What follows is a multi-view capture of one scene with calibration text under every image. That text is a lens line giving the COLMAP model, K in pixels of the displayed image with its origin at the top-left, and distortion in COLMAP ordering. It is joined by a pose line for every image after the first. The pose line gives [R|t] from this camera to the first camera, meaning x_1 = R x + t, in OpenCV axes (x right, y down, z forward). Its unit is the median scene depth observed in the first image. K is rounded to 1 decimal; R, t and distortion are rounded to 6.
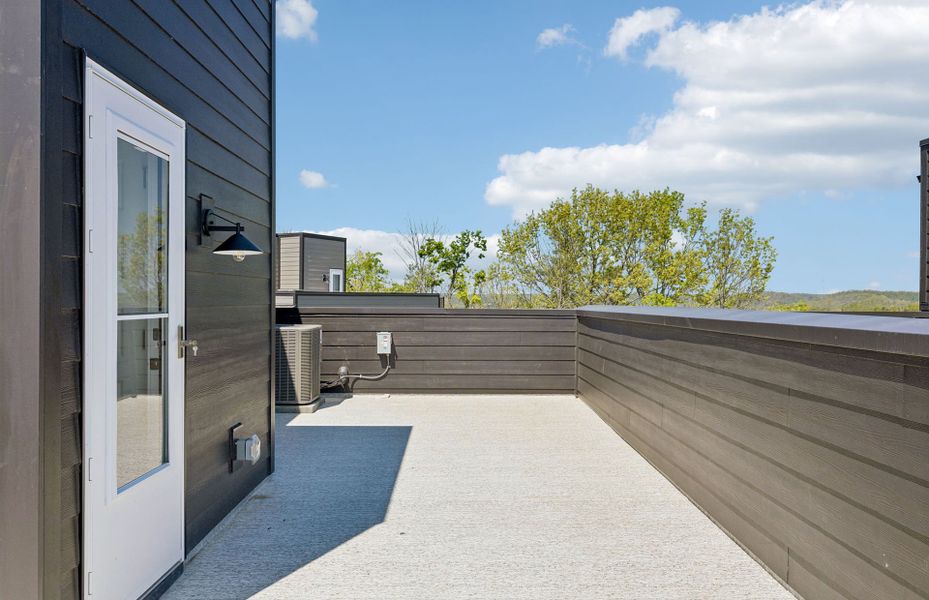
lens RADIAL K [[426.4, 0, 464.8], [0, 426.4, 293.1], [0, 0, 1]] dist [0.001683, 0.000229]
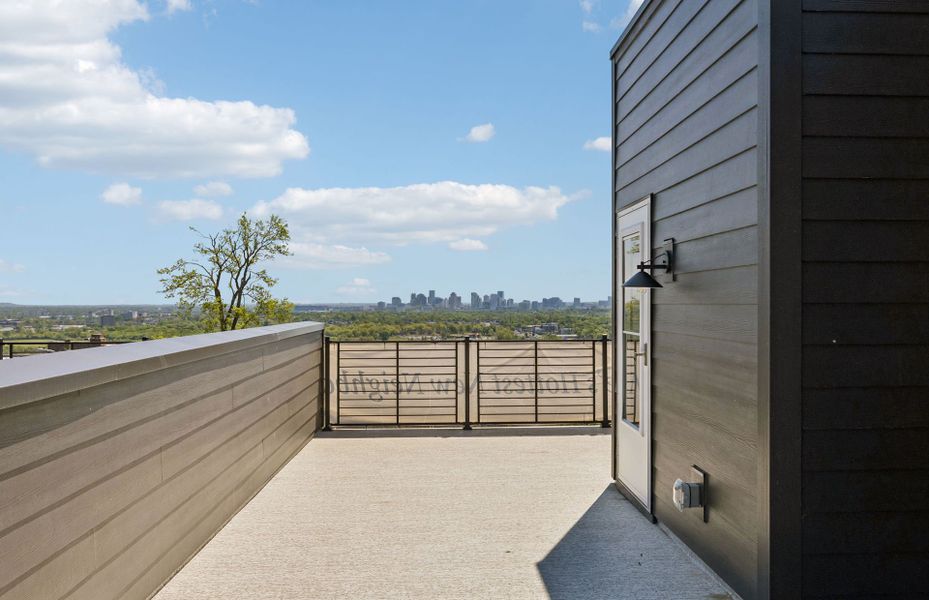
lens RADIAL K [[426.4, 0, 464.8], [0, 426.4, 293.1], [0, 0, 1]] dist [0.001683, 0.000229]
pose [[-0.998487, -0.007347, -0.054500, 0.020561], [-0.005639, 0.999490, -0.031427, -0.035917], [0.054703, -0.031072, -0.998019, 1.912856]]
